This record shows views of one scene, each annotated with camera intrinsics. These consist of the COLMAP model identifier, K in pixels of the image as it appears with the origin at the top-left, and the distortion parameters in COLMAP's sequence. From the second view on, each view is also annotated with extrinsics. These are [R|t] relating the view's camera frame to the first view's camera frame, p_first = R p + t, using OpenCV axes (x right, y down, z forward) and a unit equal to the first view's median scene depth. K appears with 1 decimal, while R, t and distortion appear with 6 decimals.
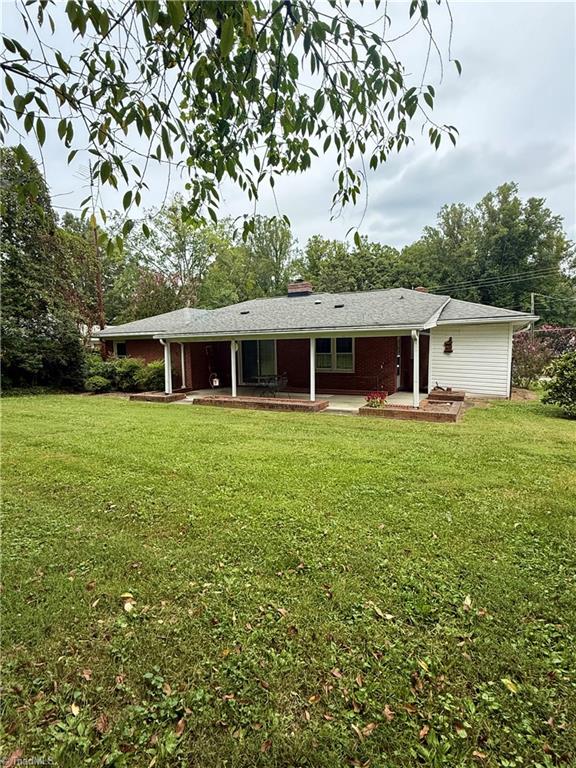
lens RADIAL K [[376.0, 0, 288.5], [0, 376.0, 384.3], [0, 0, 1]] dist [0.002091, 0.000247]
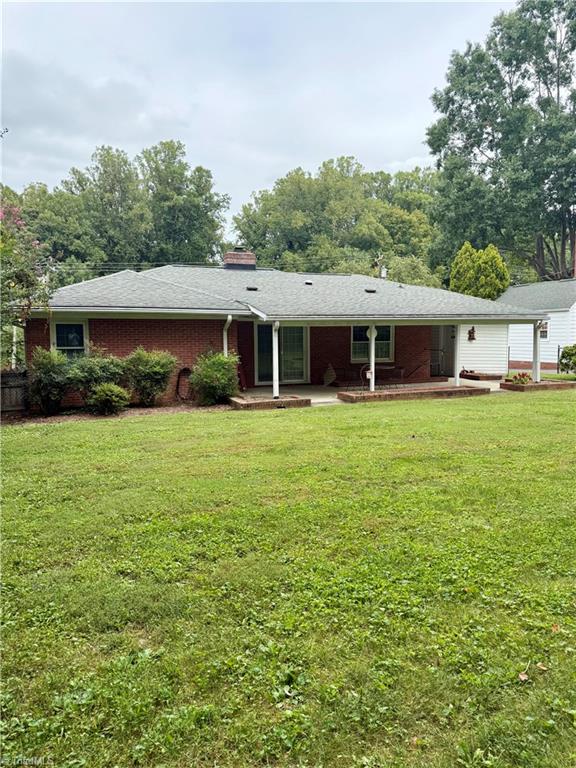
lens RADIAL K [[543.0, 0, 288.5], [0, 543.0, 383.9], [0, 0, 1]] dist [0.003003, -0.000036]
pose [[0.659623, -0.060780, 0.749135, -1.022138], [0.074716, 0.997090, 0.015109, -0.014660], [-0.747874, 0.046006, 0.662245, 0.276233]]
